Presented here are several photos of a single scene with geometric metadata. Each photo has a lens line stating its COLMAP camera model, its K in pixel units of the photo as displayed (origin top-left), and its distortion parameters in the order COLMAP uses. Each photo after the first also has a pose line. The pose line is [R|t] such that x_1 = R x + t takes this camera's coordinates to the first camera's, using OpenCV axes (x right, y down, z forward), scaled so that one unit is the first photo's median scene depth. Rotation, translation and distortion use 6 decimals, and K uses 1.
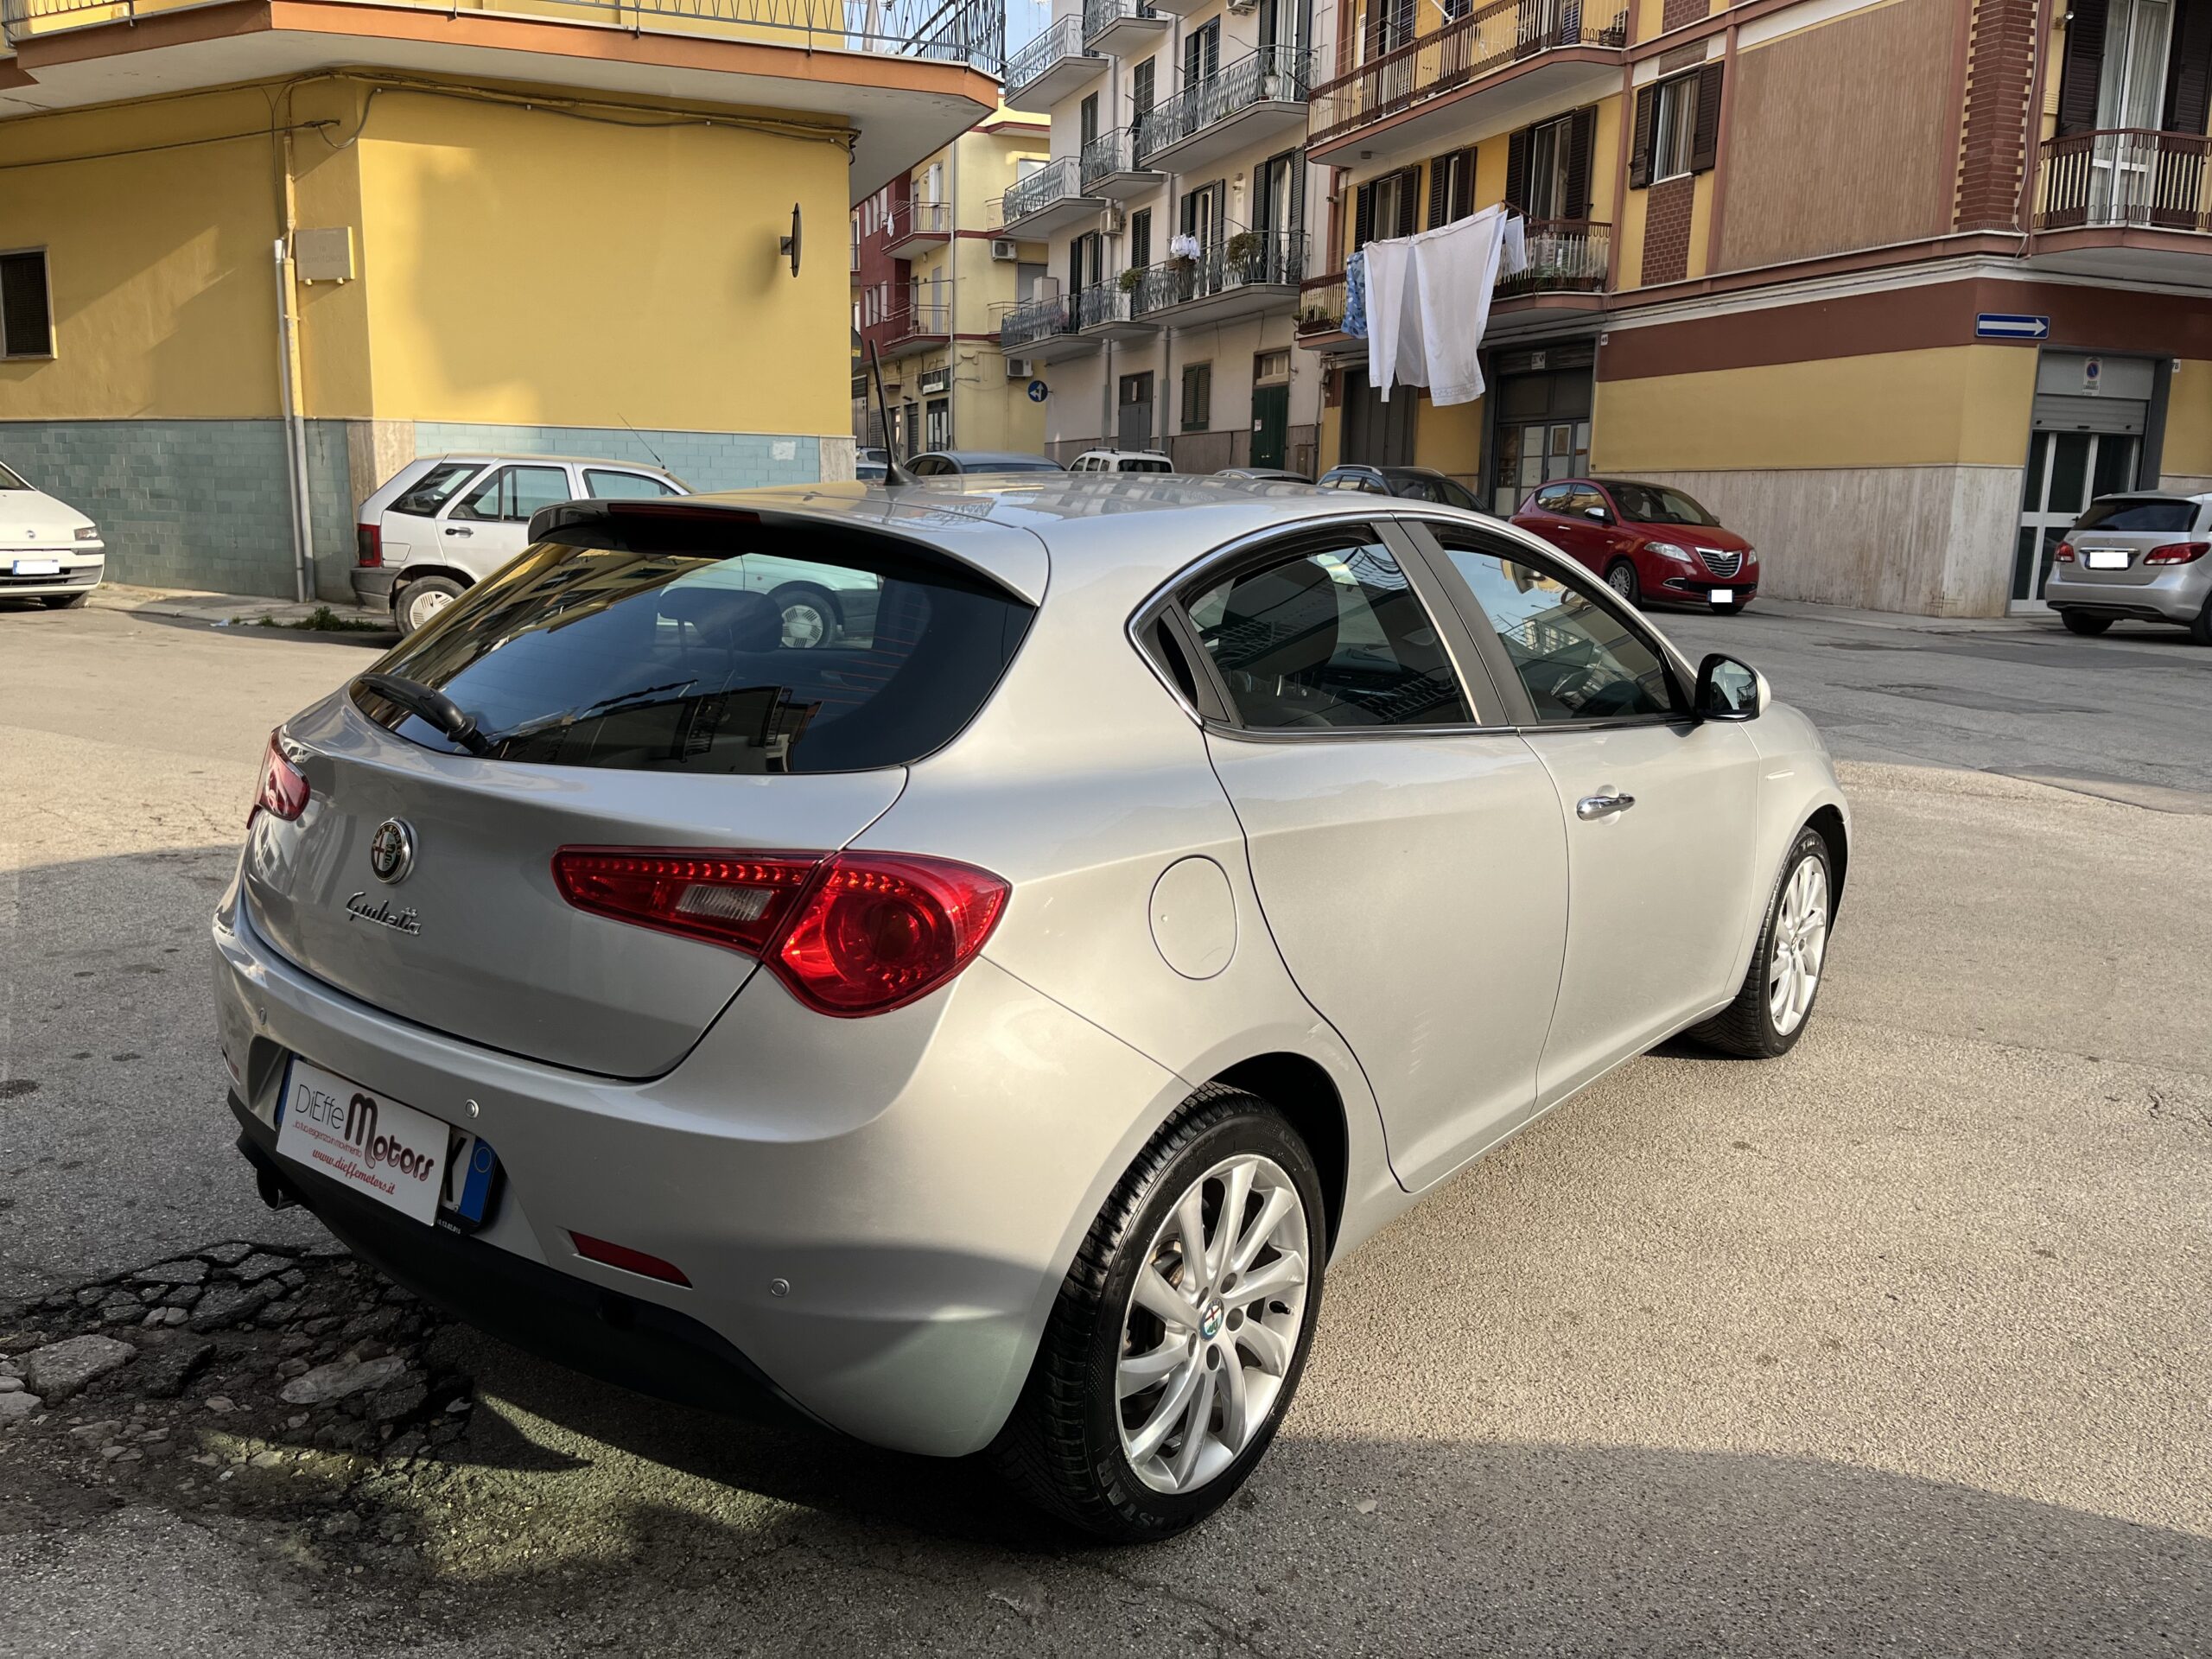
lens RADIAL K [[1684.0, 0, 1111.0], [0, 1684.0, 830.4], [0, 0, 1]] dist [0.066770, -0.093120]
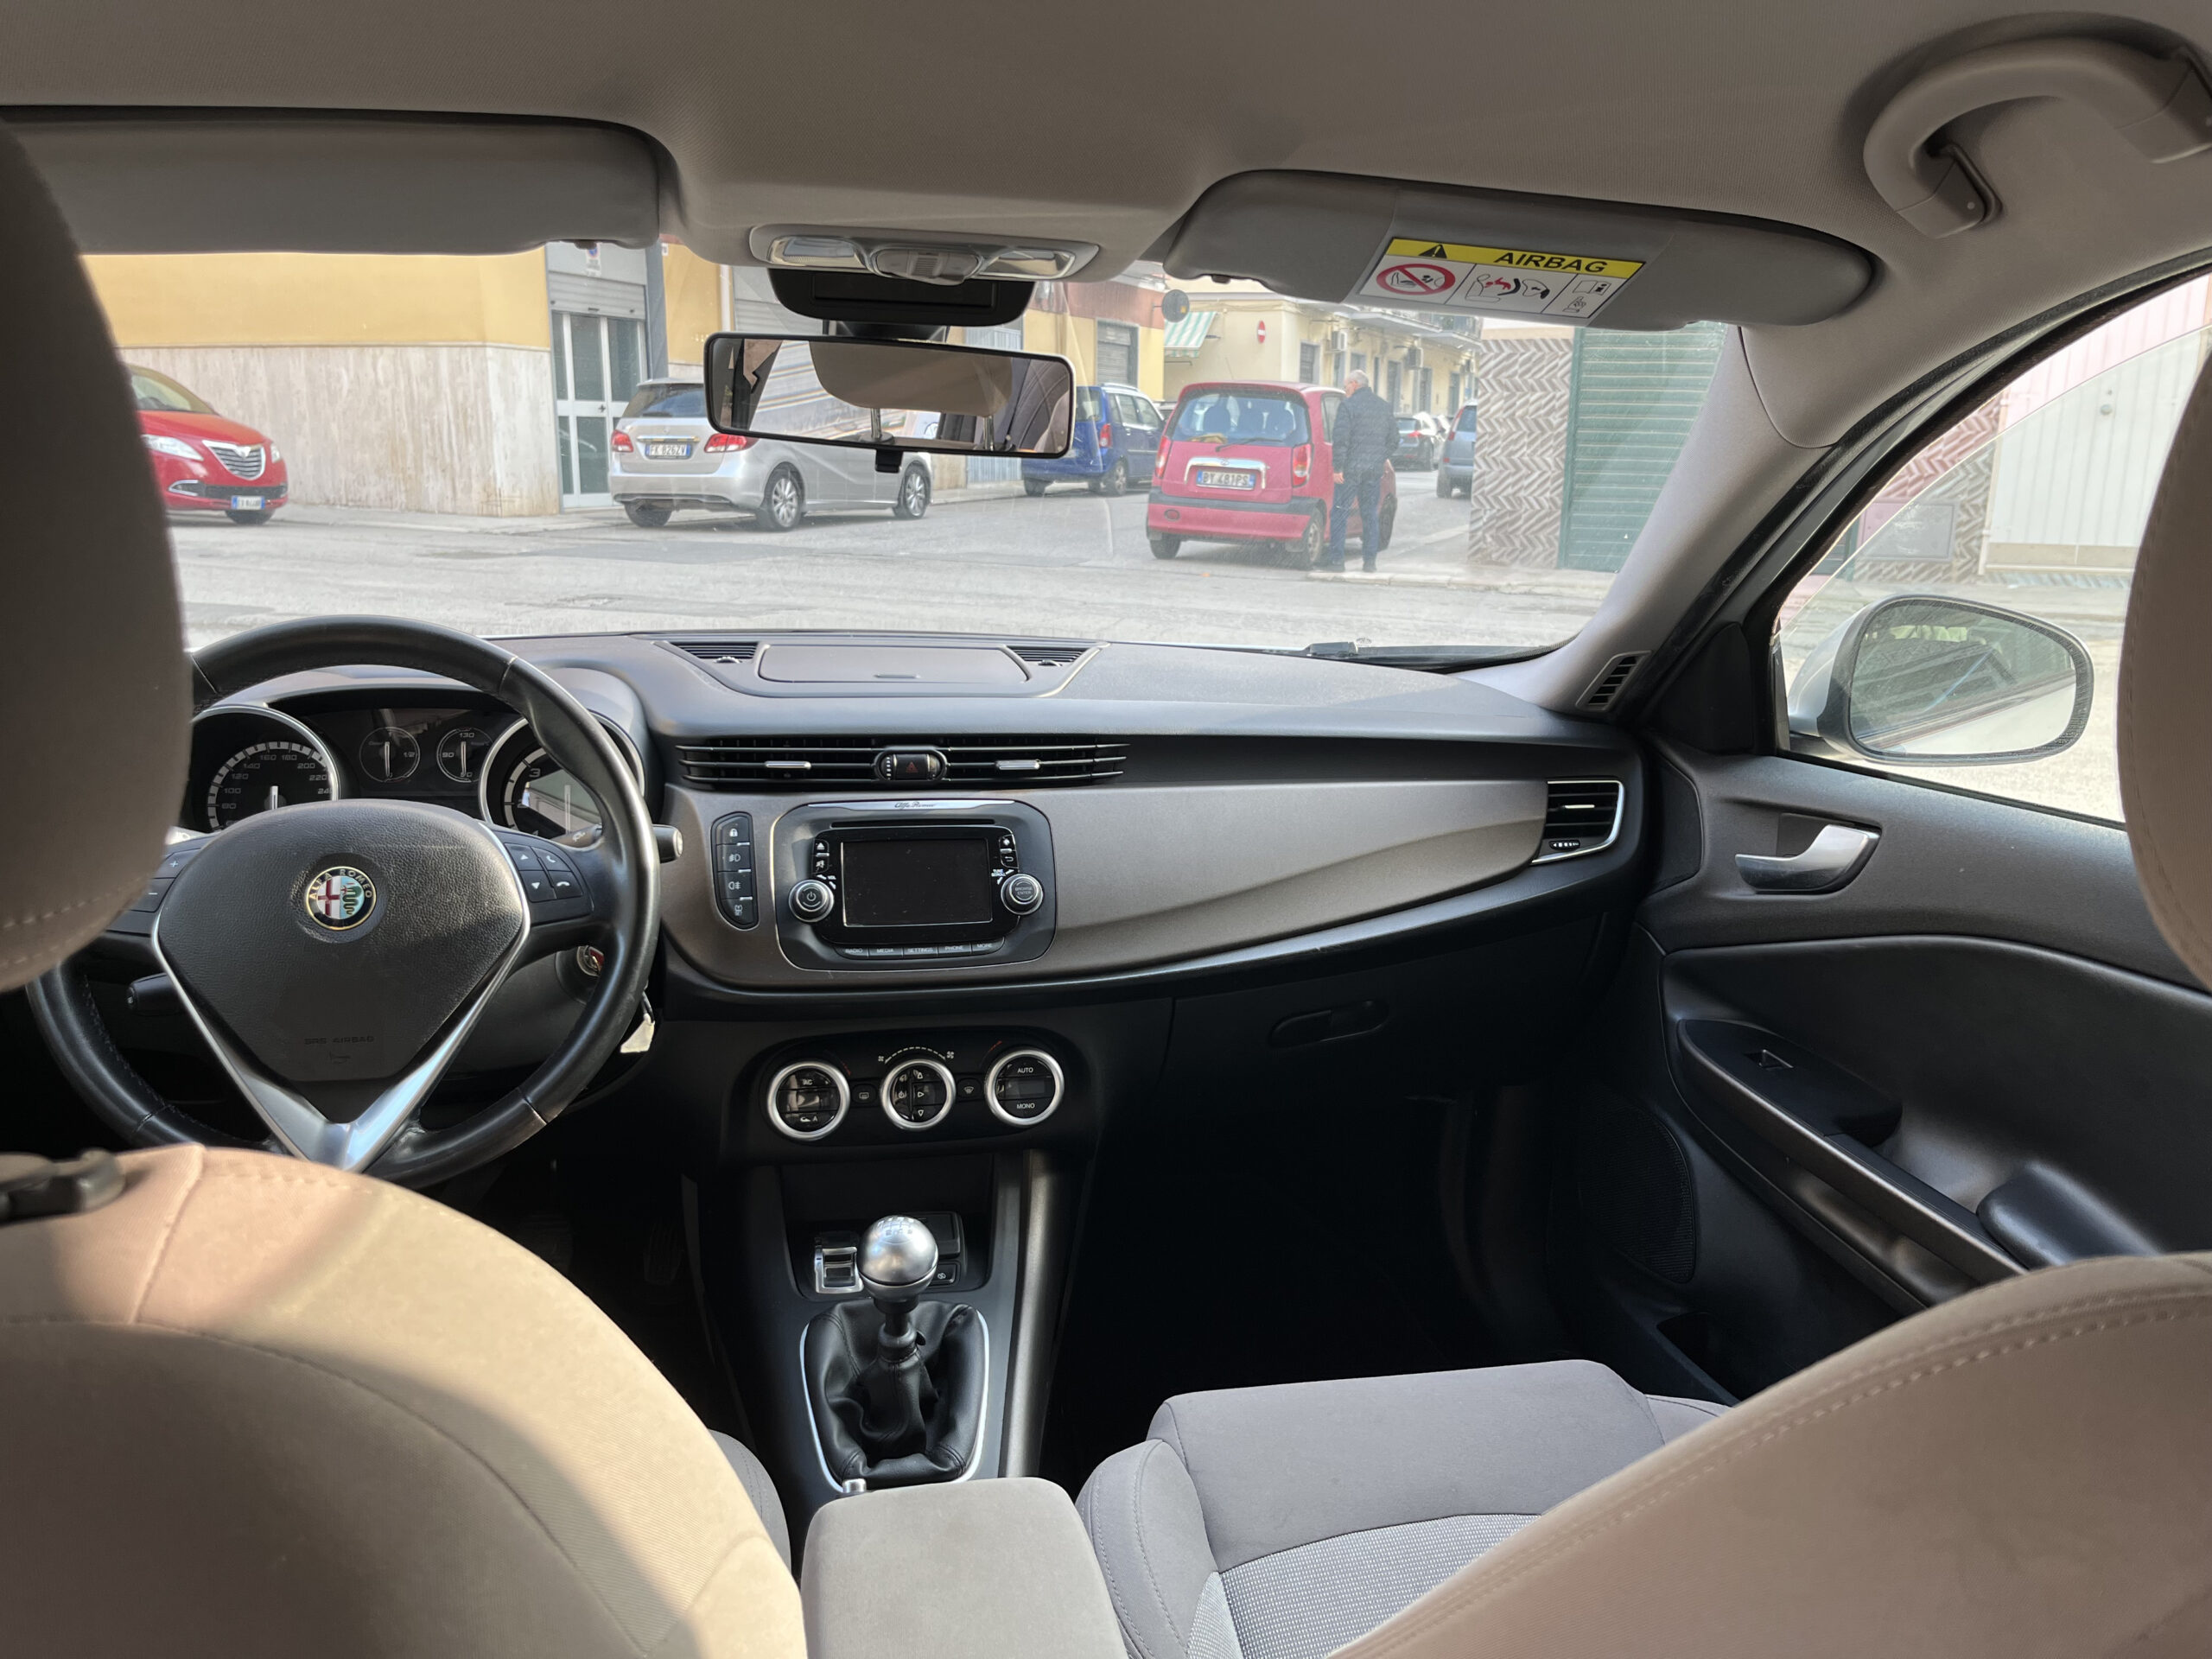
lens RADIAL K [[1684.0, 0, 1111.0], [0, 1684.0, 830.4], [0, 0, 1]] dist [0.066770, -0.093120]
pose [[0.635947, -0.189353, 0.748143, -0.011609], [0.147866, 0.981368, 0.122690, -0.023793], [-0.757435, 0.032600, 0.652096, 0.167490]]
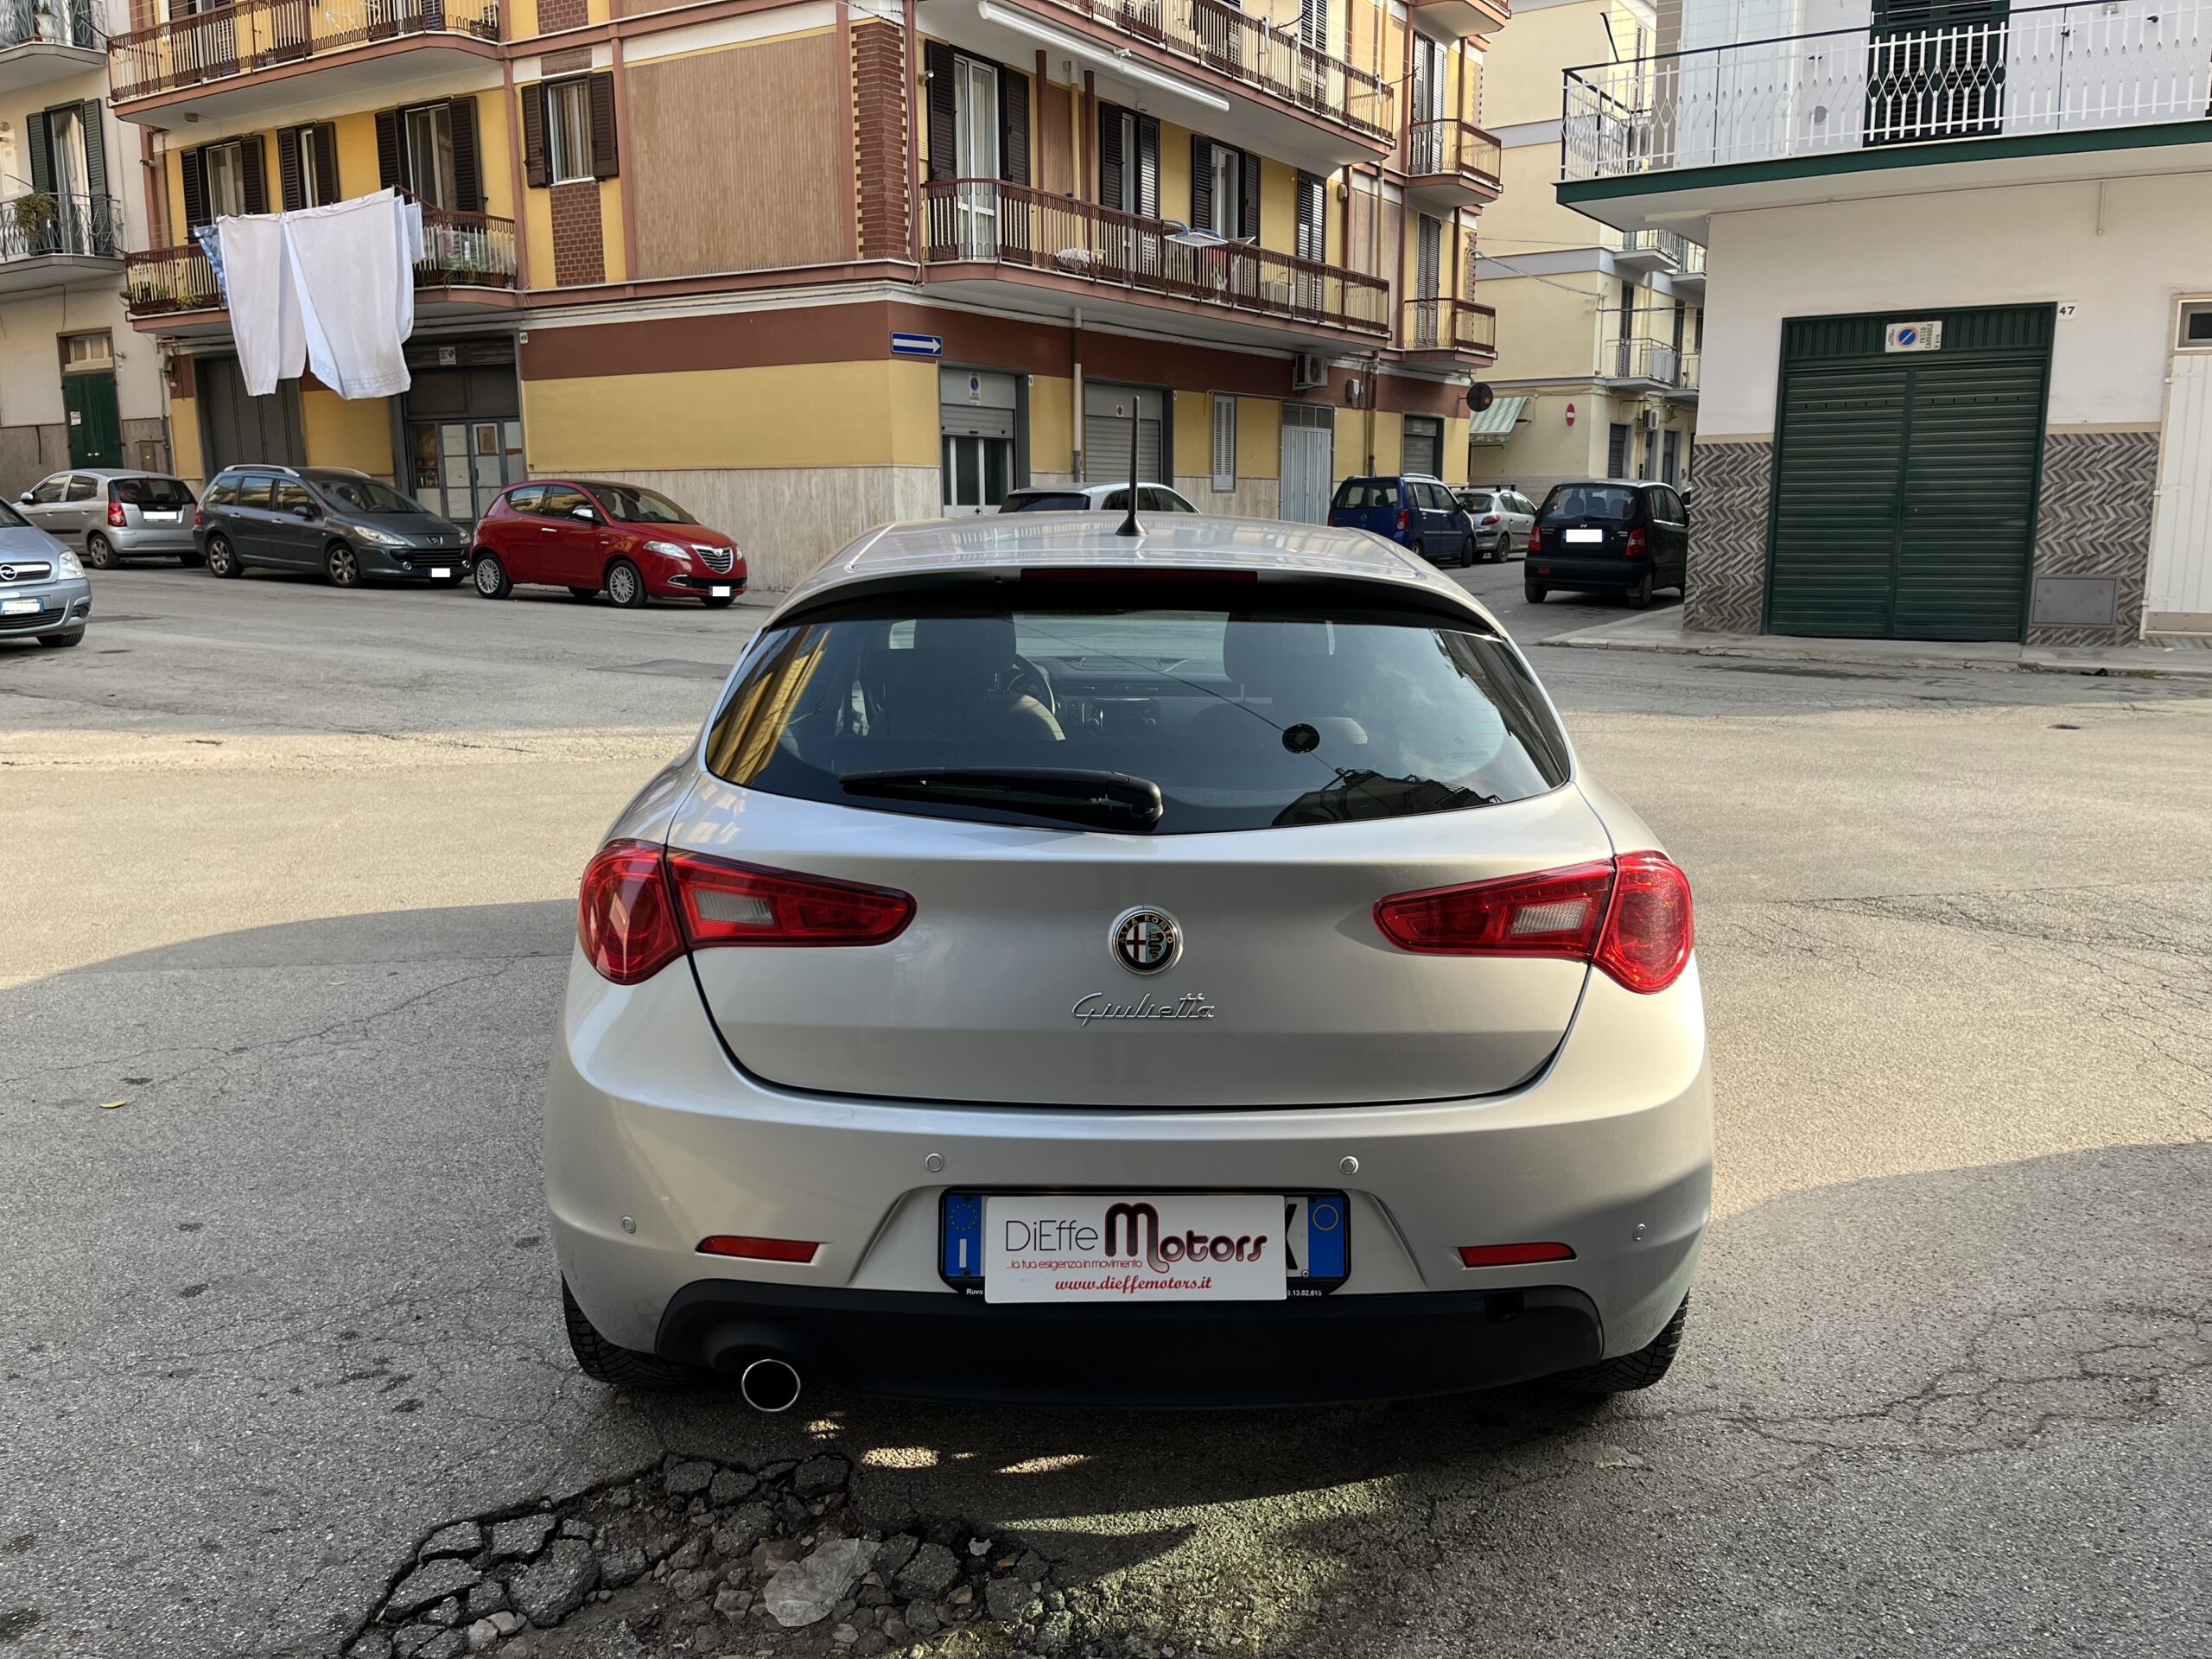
lens RADIAL K [[1684.0, 0, 1111.0], [0, 1684.0, 830.4], [0, 0, 1]] dist [0.066770, -0.093120]
pose [[0.773961, -0.145253, 0.616349, -0.118434], [0.142503, 0.988322, 0.053971, -0.012324], [-0.616990, 0.046060, 0.785622, 0.029549]]
